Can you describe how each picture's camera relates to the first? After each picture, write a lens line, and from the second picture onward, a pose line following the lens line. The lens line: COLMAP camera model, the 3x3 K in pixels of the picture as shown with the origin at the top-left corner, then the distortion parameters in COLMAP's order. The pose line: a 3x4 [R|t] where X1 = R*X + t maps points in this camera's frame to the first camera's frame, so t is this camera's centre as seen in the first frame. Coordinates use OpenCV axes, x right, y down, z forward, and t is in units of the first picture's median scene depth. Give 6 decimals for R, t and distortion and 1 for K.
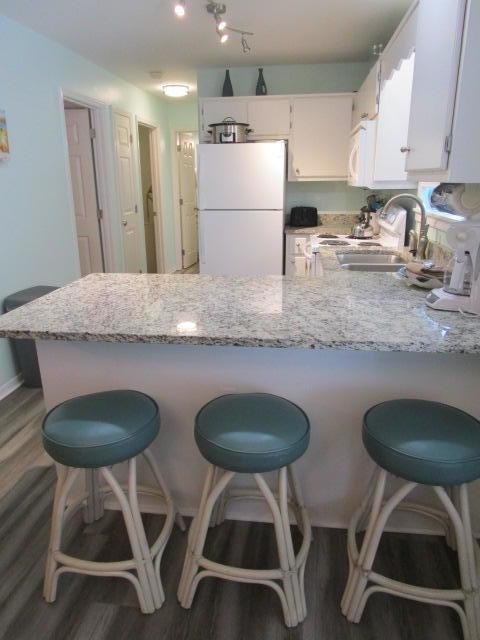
lens RADIAL K [[454.5, 0, 240.0], [0, 454.5, 320.0], [0, 0, 1]] dist [-0.019298, -0.000247]
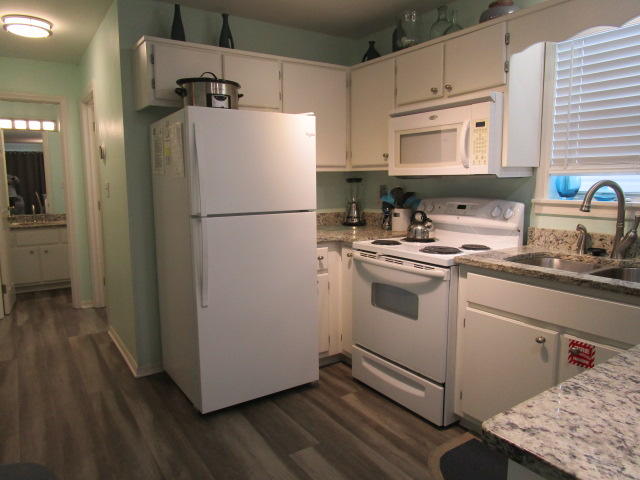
lens RADIAL K [[454.5, 0, 305.7], [0, 454.5, 236.7], [0, 0, 1]] dist [-0.019298, -0.000247]
pose [[0.759707, -0.079255, 0.645417, -0.364404], [0.192522, 0.975460, -0.106832, -0.134793], [-0.621112, 0.205418, 0.756322, 0.505074]]
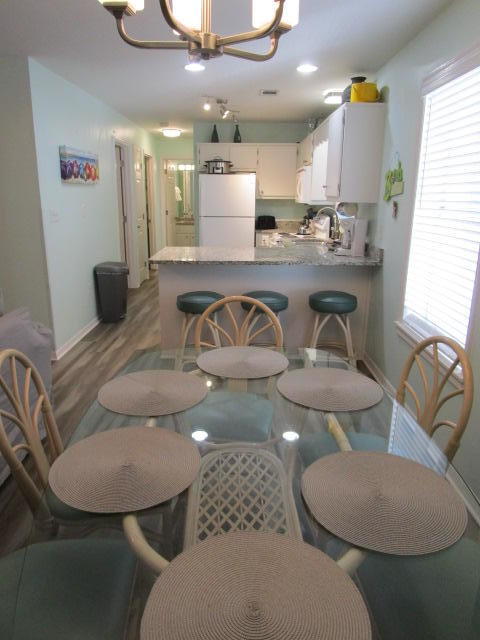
lens RADIAL K [[454.5, 0, 240.0], [0, 454.5, 320.0], [0, 0, 1]] dist [-0.019298, -0.000247]
pose [[0.992147, -0.016726, 0.123950, -0.156531], [0.020457, 0.999373, -0.028884, 0.156014], [-0.123389, 0.031193, 0.991868, -0.535570]]
